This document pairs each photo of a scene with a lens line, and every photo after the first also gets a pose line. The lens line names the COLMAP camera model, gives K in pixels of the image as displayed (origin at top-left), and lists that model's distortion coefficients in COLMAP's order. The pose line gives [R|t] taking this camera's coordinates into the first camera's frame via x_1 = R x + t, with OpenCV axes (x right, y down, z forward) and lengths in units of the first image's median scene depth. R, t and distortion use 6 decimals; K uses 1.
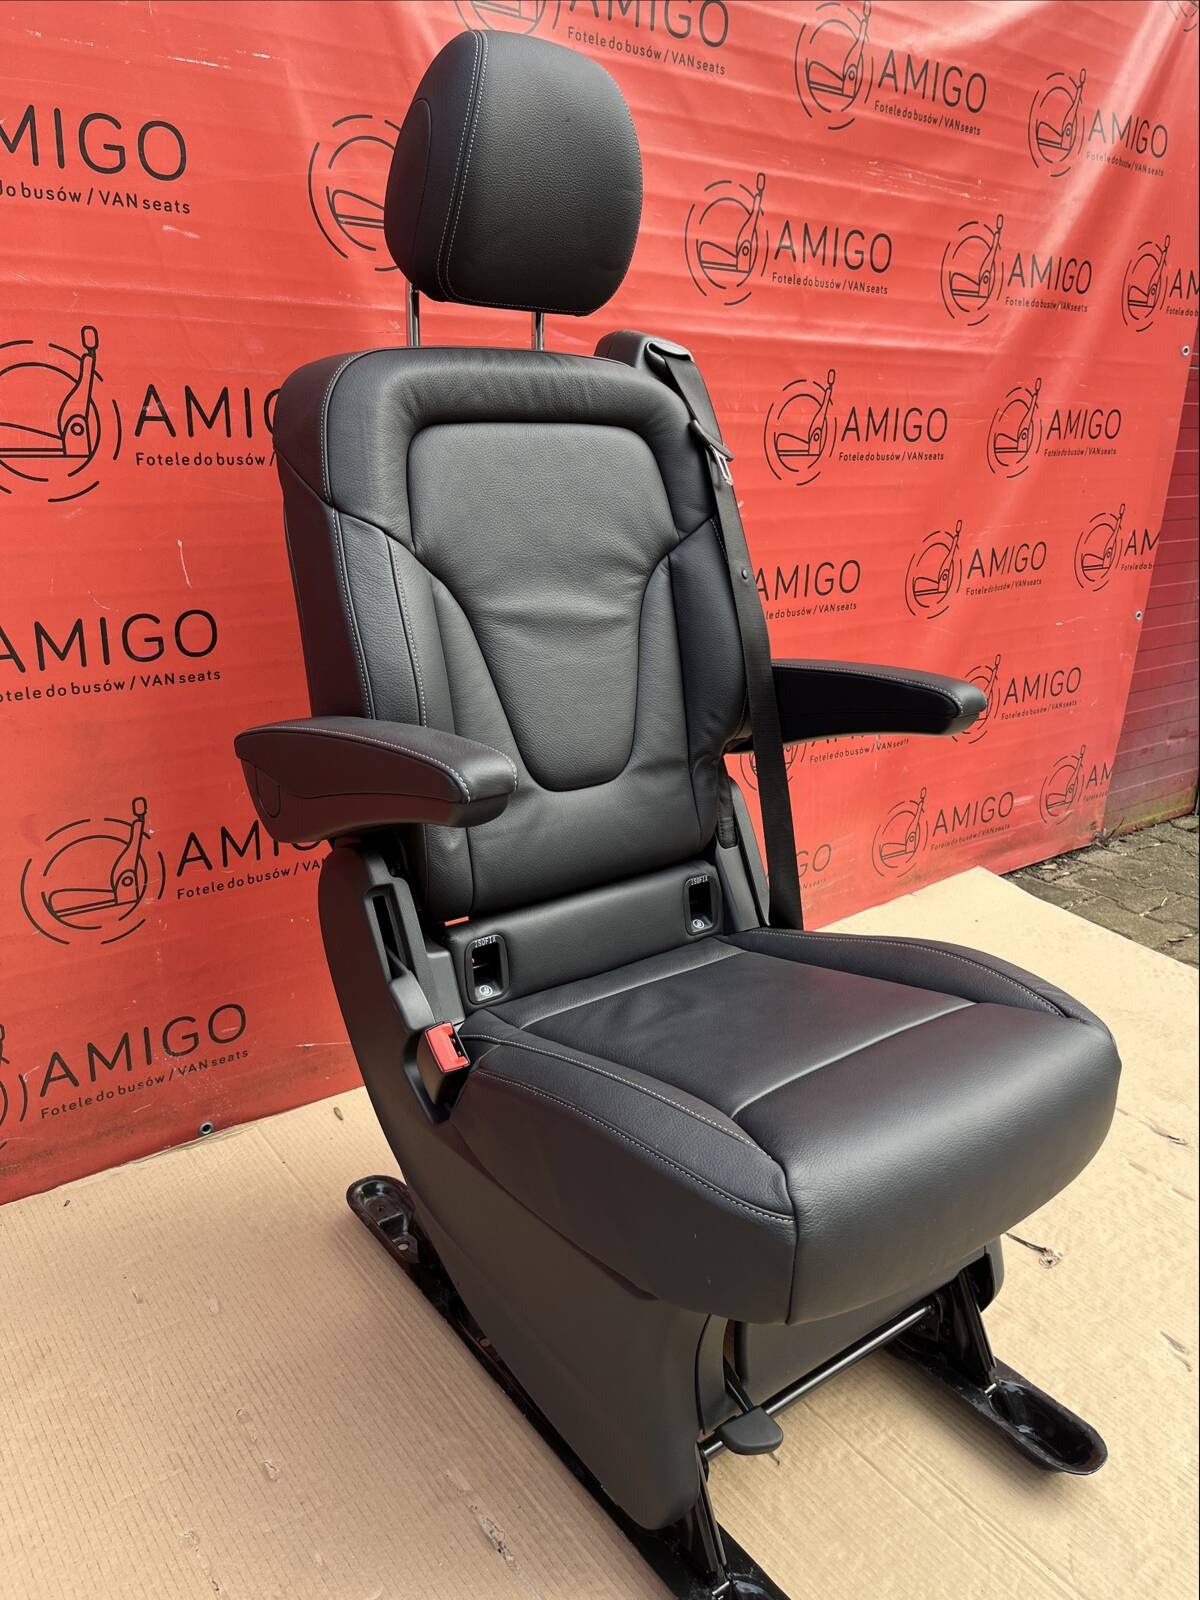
lens RADIAL K [[1140.3, 0, 611.9], [0, 1140.3, 787.1], [0, 0, 1]] dist [0.062124, -0.095906]
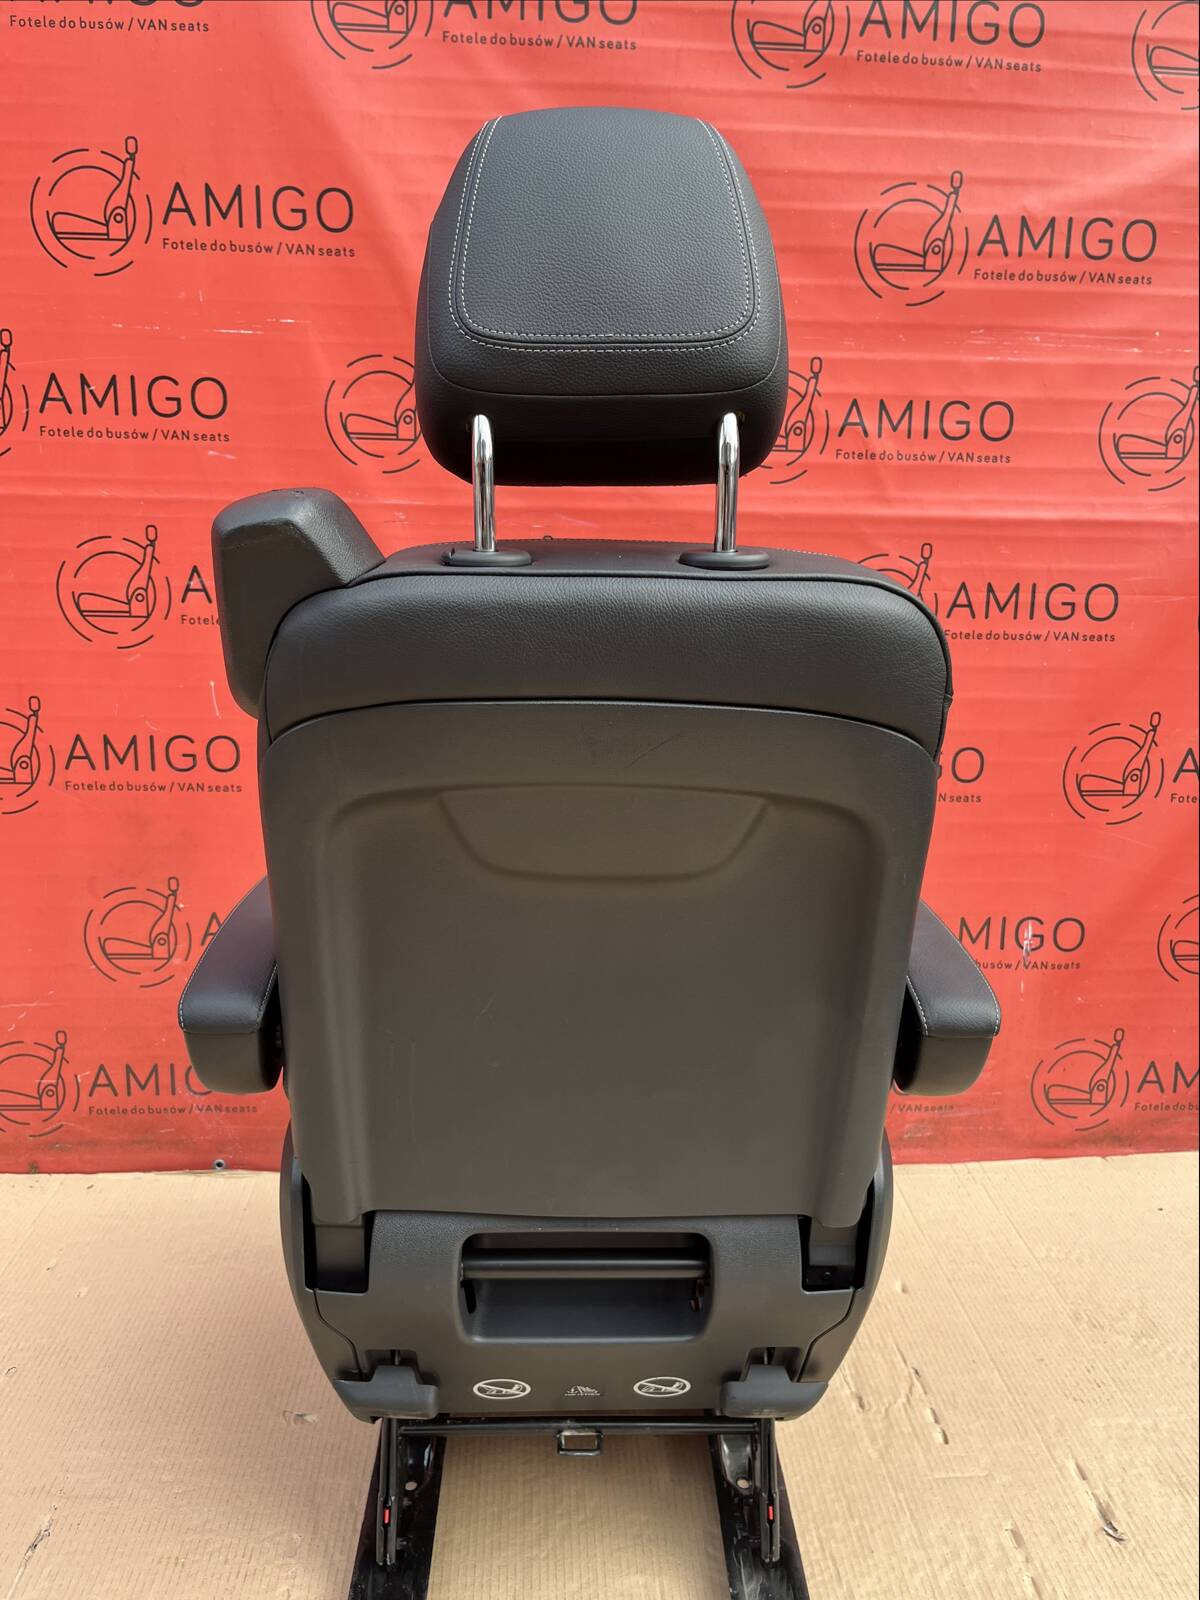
lens RADIAL K [[1147.2, 0, 600.0], [0, 1147.2, 800.0], [0, 0, 1]] dist [0.021669, -0.035838]
pose [[0.842209, 0.096559, -0.530435, 0.692623], [-0.169466, 0.981379, -0.090426, -0.041595], [0.511826, 0.166048, 0.842889, 0.158562]]
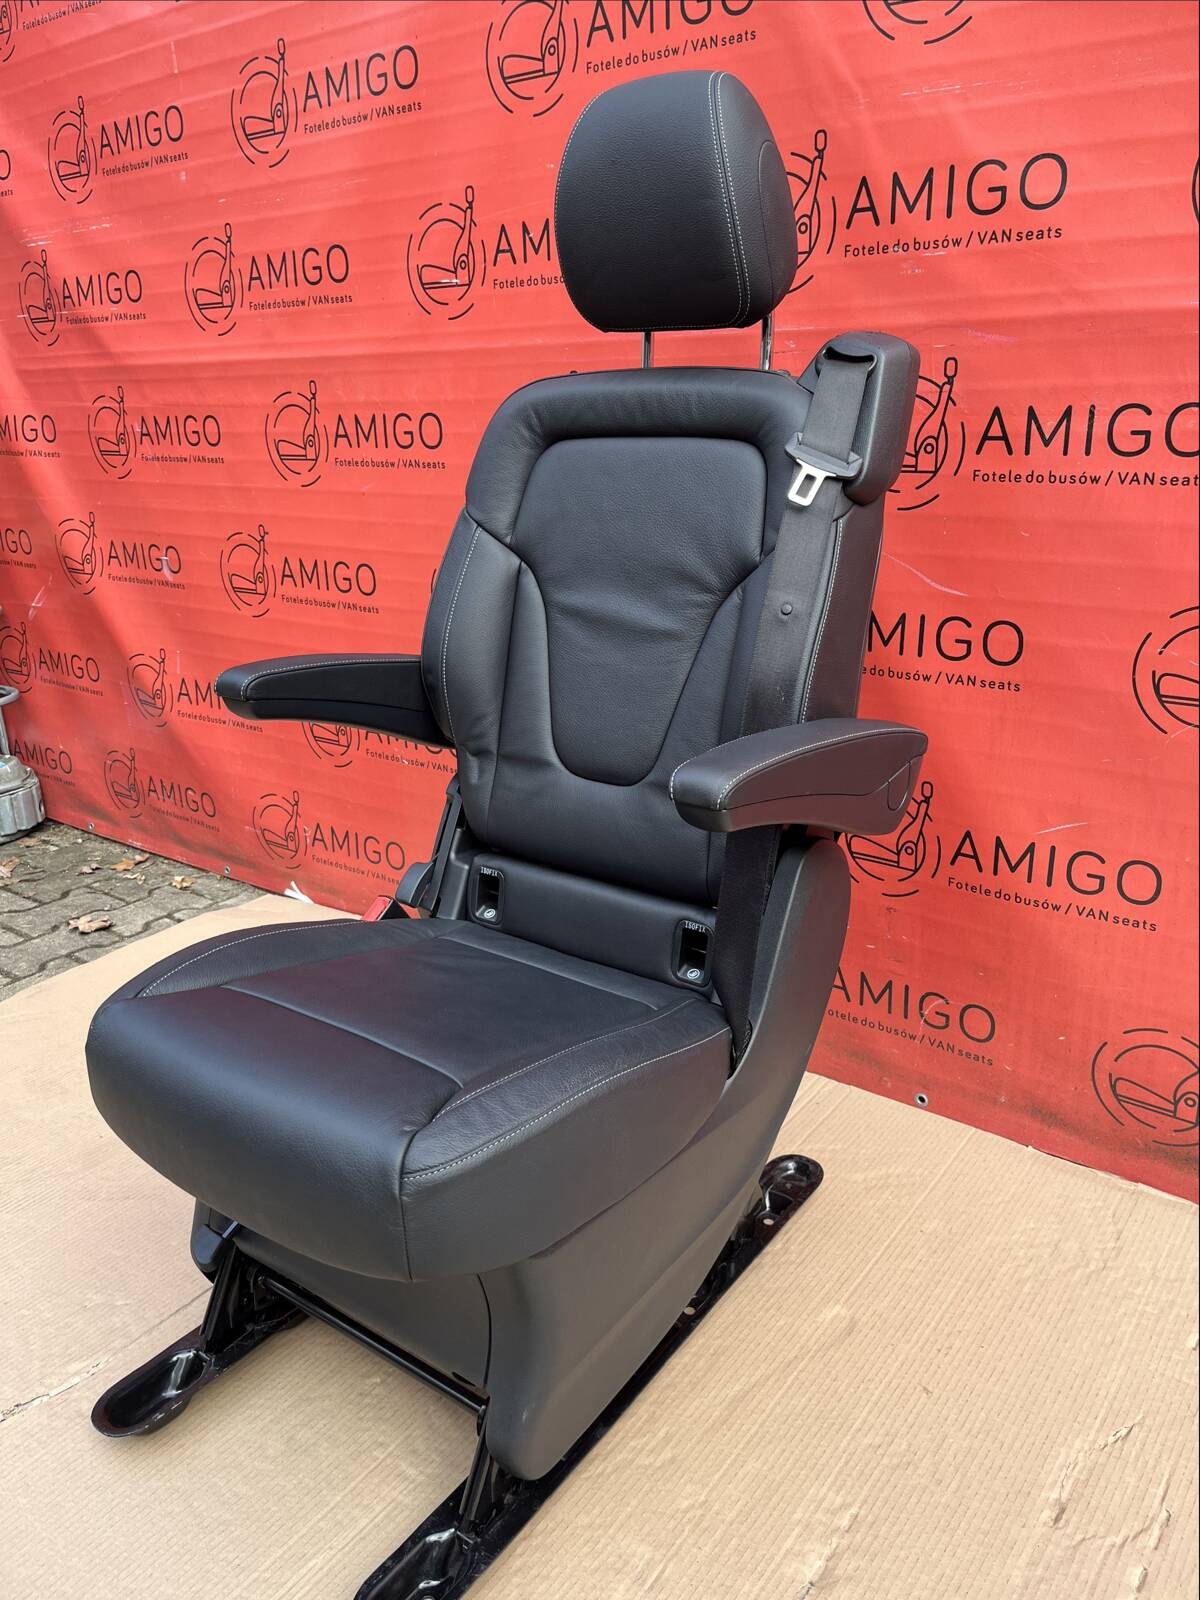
lens RADIAL K [[1143.0, 0, 701.7], [0, 1143.0, 793.9], [0, 0, 1]] dist [0.064246, -0.104233]
pose [[0.341150, 0.265915, -0.901613, 0.897664], [-0.279452, 0.944479, 0.172819, -0.184245], [0.897509, 0.193000, 0.396520, 0.626038]]
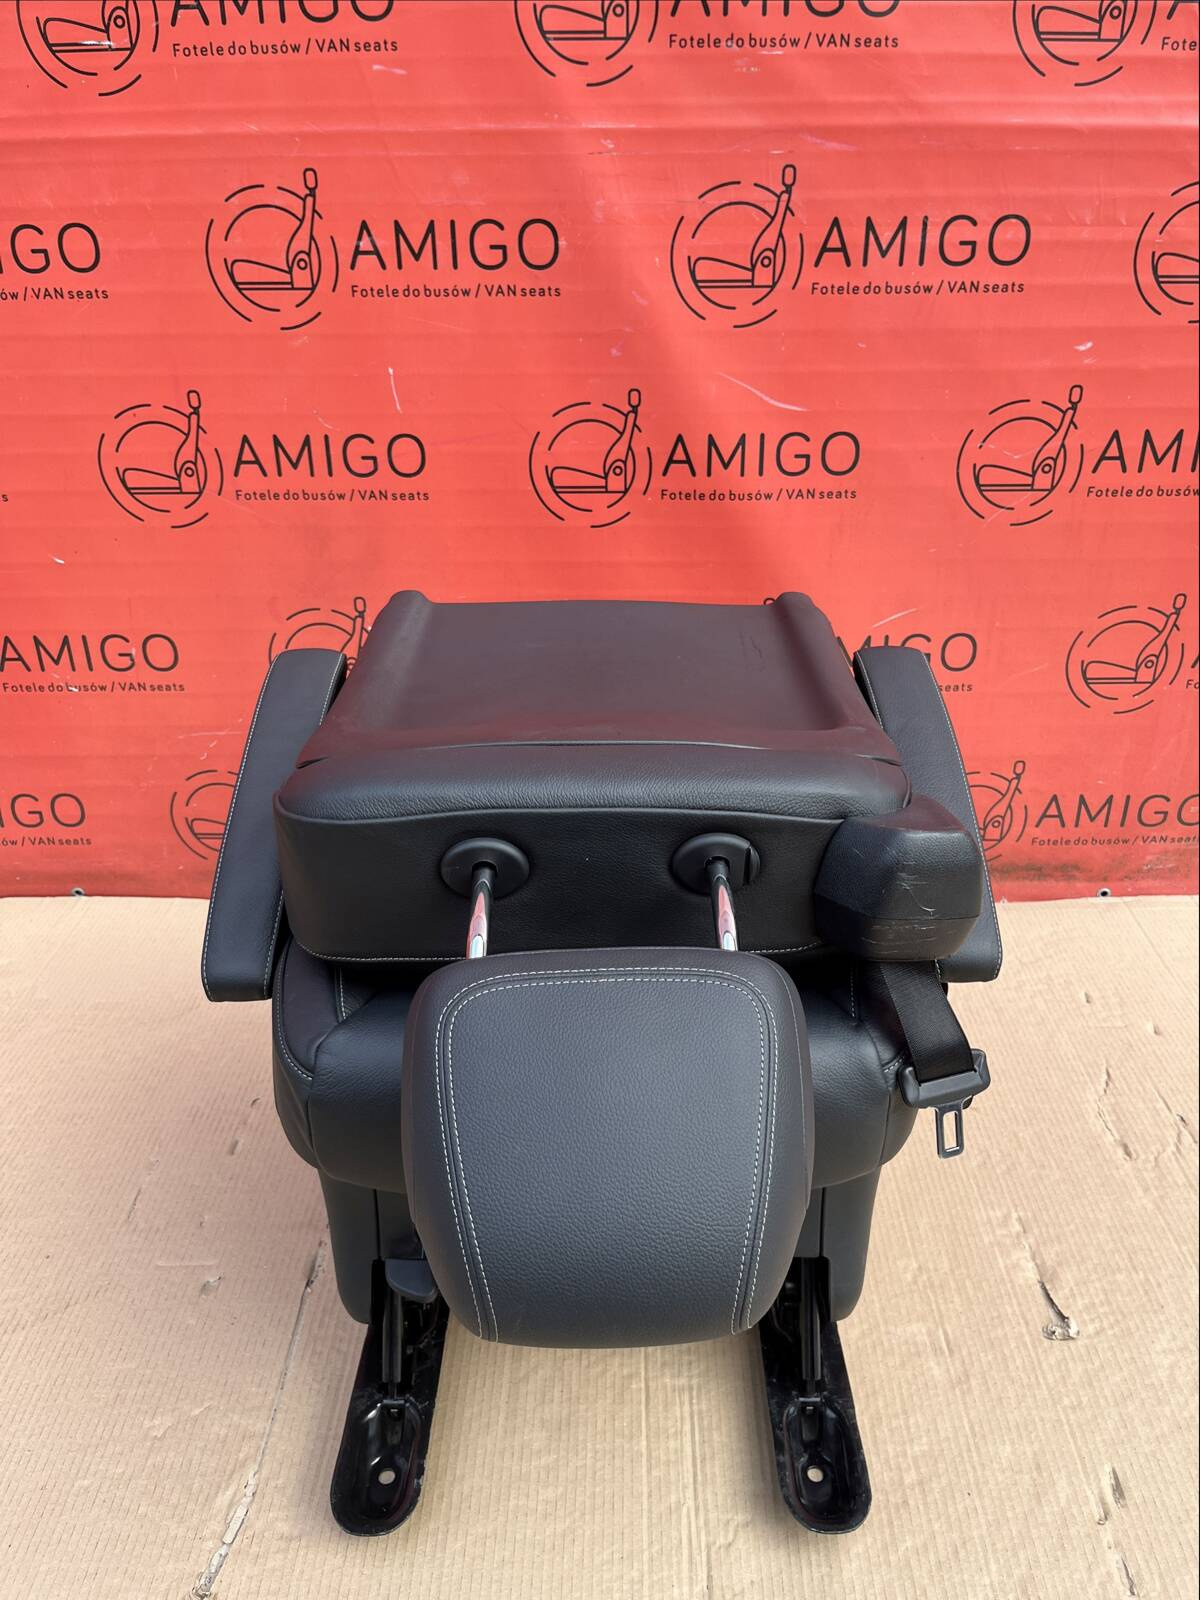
lens RADIAL K [[1140.3, 0, 611.9], [0, 1140.3, 787.1], [0, 0, 1]] dist [0.062124, -0.095906]
pose [[0.805809, 0.232196, -0.544754, 0.498170], [-0.159967, 0.971072, 0.177284, -0.053047], [0.570160, -0.055714, 0.819642, 0.190913]]
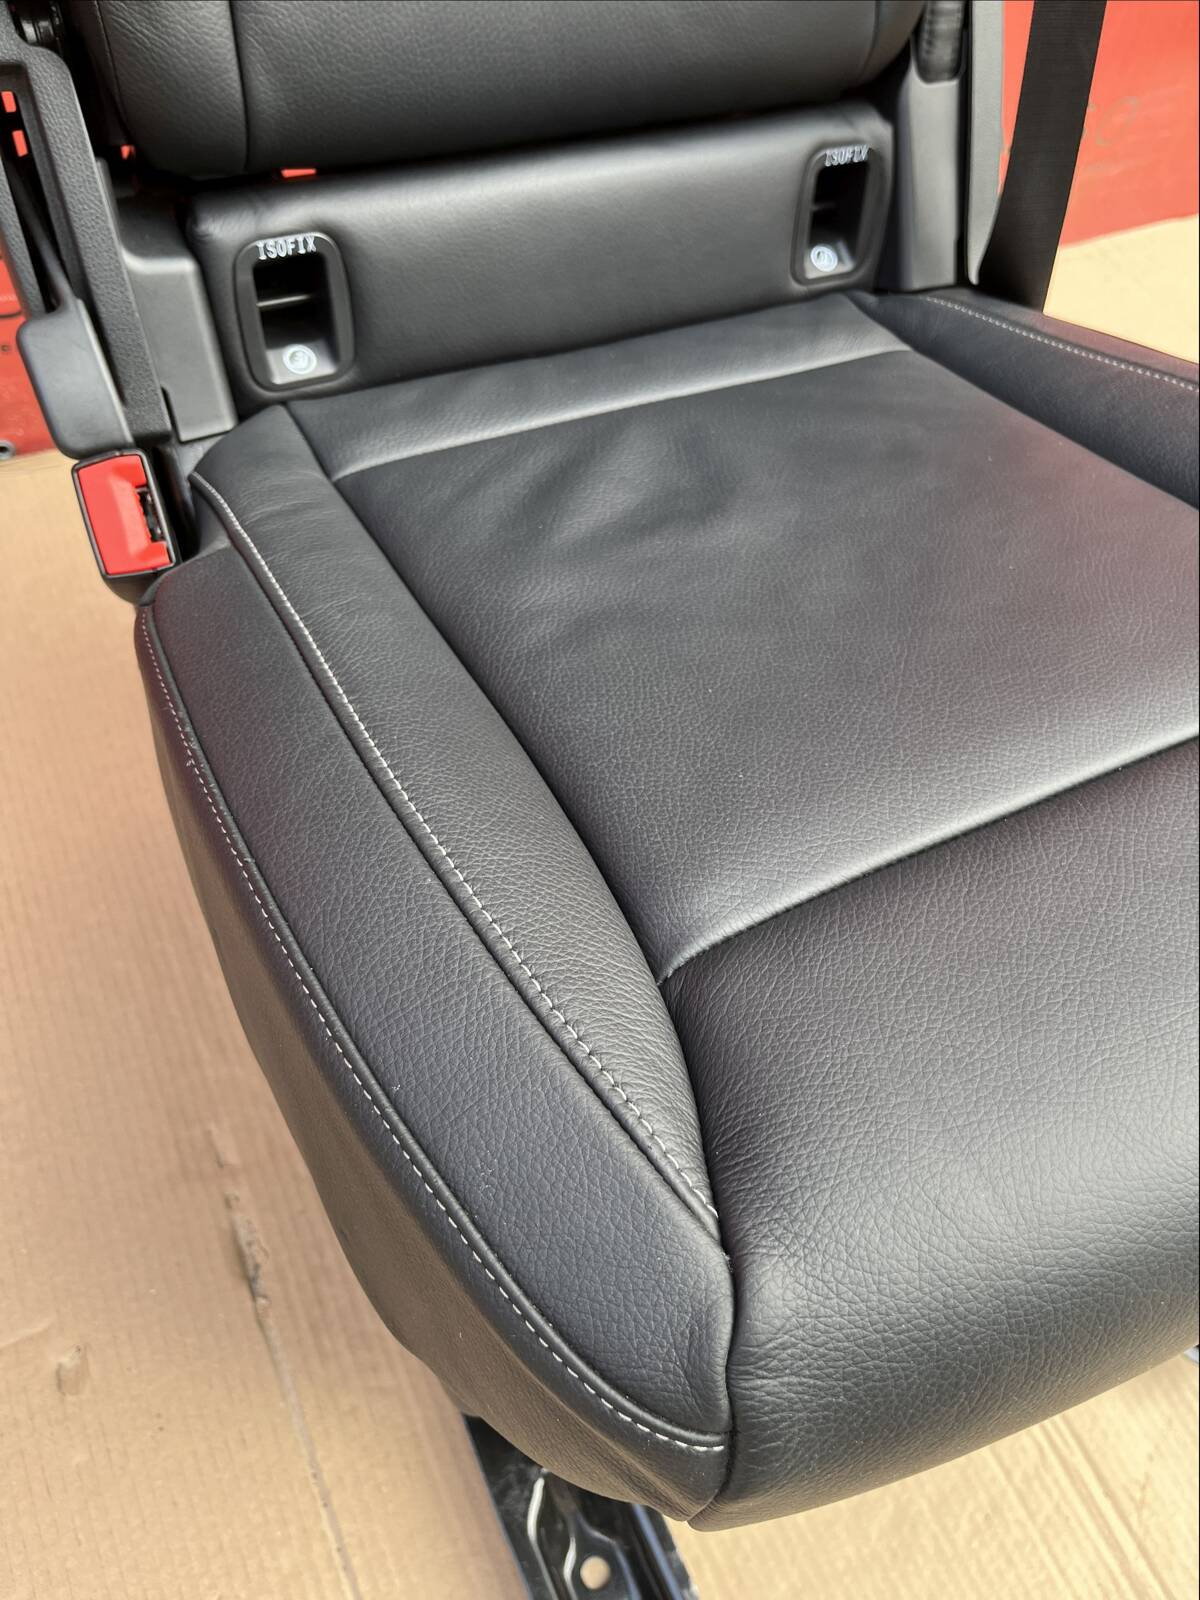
lens RADIAL K [[1250.1, 0, 600.0], [0, 1250.1, 800.0], [0, 0, 1]] dist [0.077952, -0.135025]
pose [[0.979359, 0.192573, -0.061417, 0.062825], [-0.123567, 0.810860, 0.572046, 0.016441], [0.159961, -0.552650, 0.817919, 0.457339]]
